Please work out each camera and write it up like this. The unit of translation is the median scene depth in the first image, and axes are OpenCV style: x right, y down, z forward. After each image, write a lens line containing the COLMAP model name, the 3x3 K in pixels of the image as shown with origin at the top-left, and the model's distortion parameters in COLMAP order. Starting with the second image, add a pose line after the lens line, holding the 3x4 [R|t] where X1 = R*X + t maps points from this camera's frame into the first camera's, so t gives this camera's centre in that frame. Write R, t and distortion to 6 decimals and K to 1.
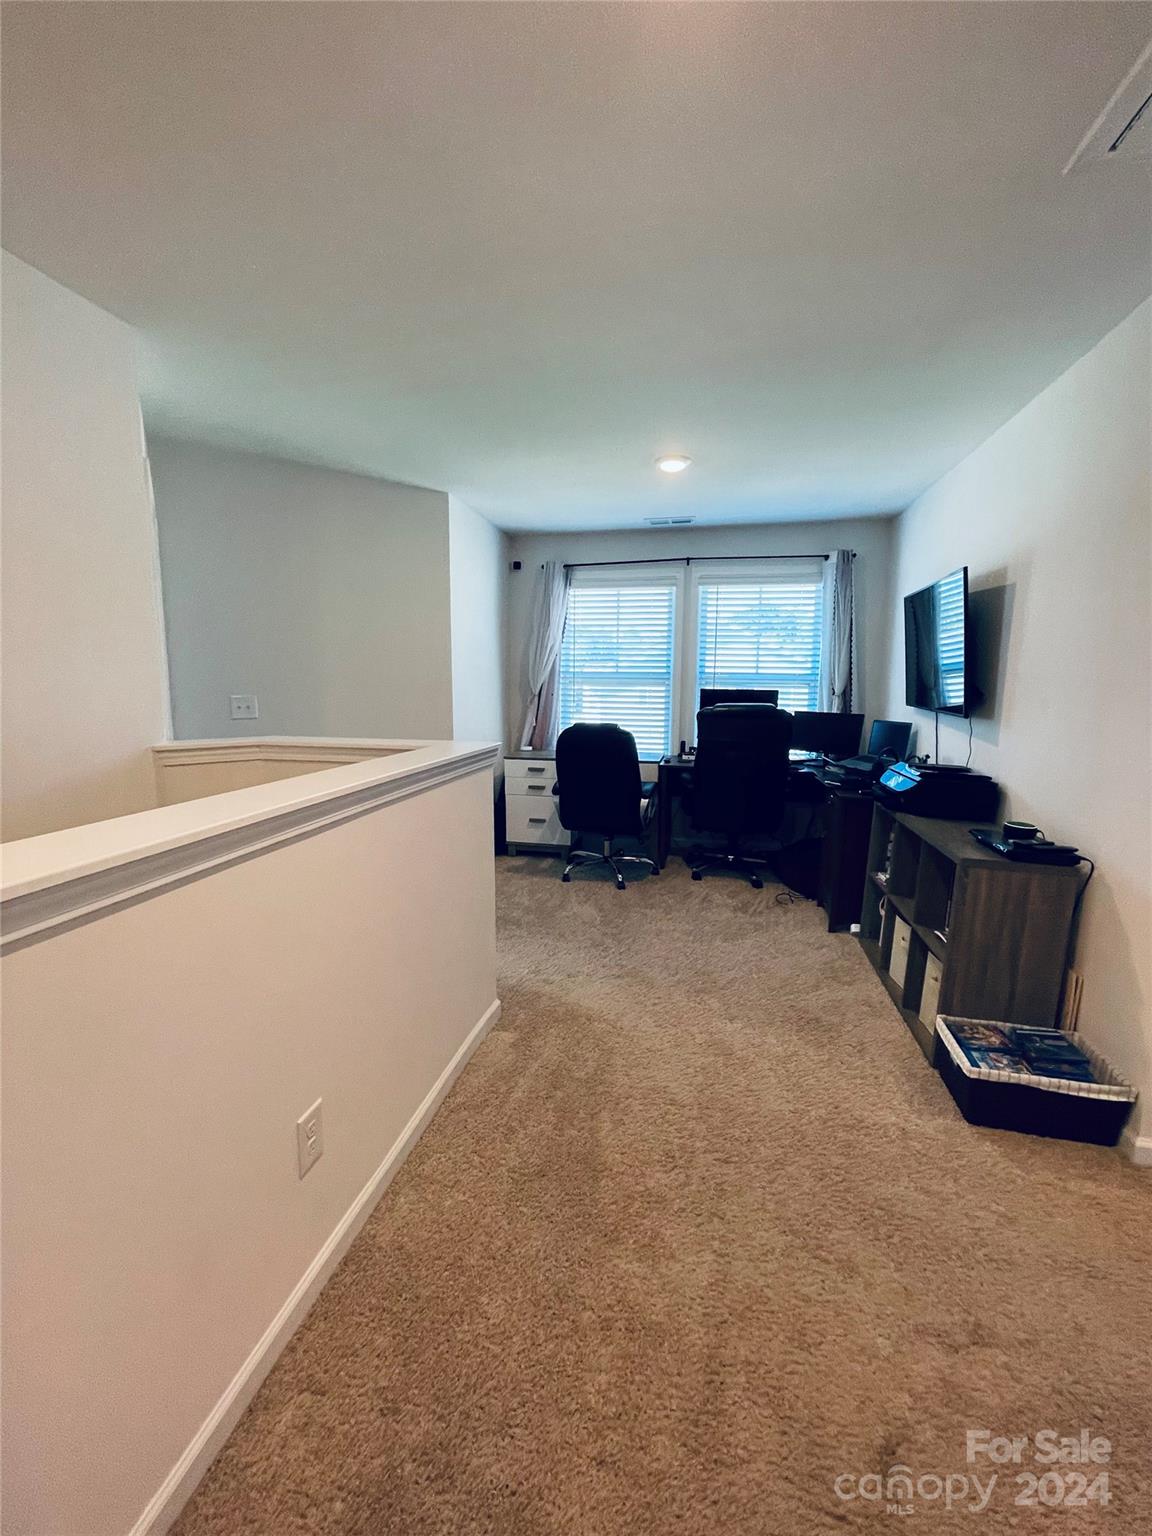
lens RADIAL K [[625.9, 0, 572.6], [0, 625.9, 770.7], [0, 0, 1]] dist [-0.001636, 0.000122]
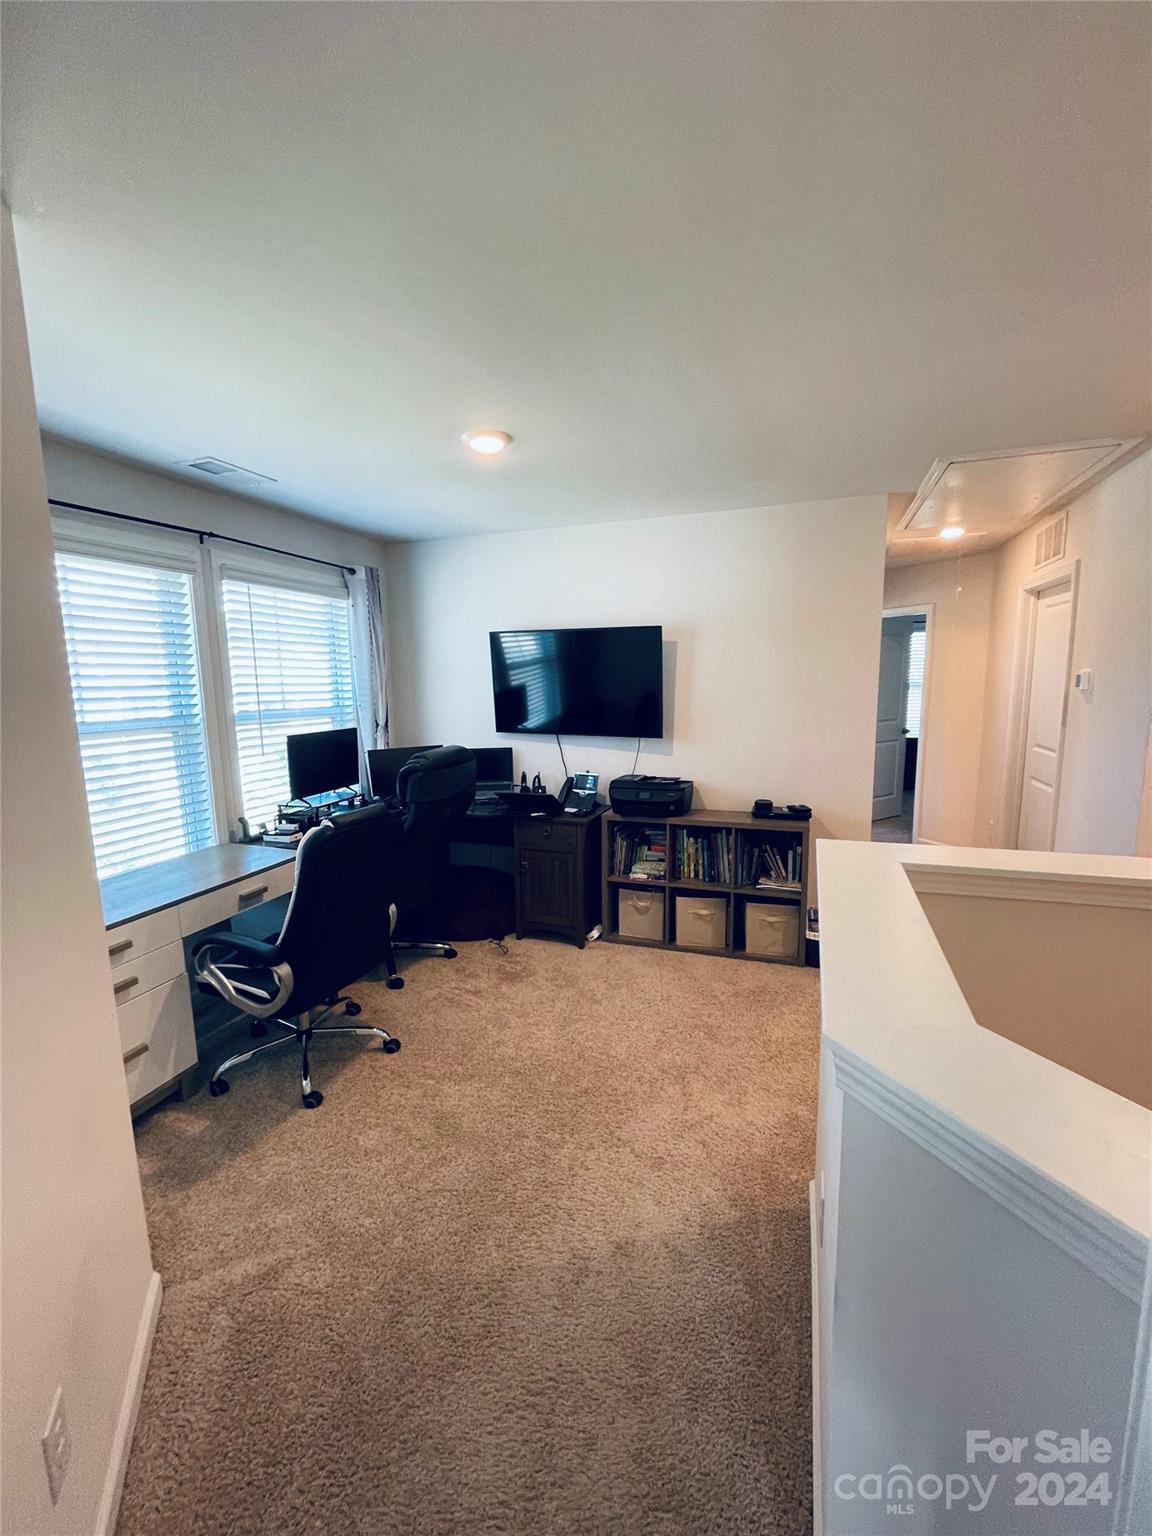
lens RADIAL K [[625.9, 0, 578.7], [0, 625.9, 775.7], [0, 0, 1]] dist [-0.001636, 0.000122]
pose [[0.132659, -0.160905, 0.978014, -0.466823], [0.165392, 0.976494, 0.138221, -0.141513], [-0.977265, 0.143419, 0.156153, 0.638549]]
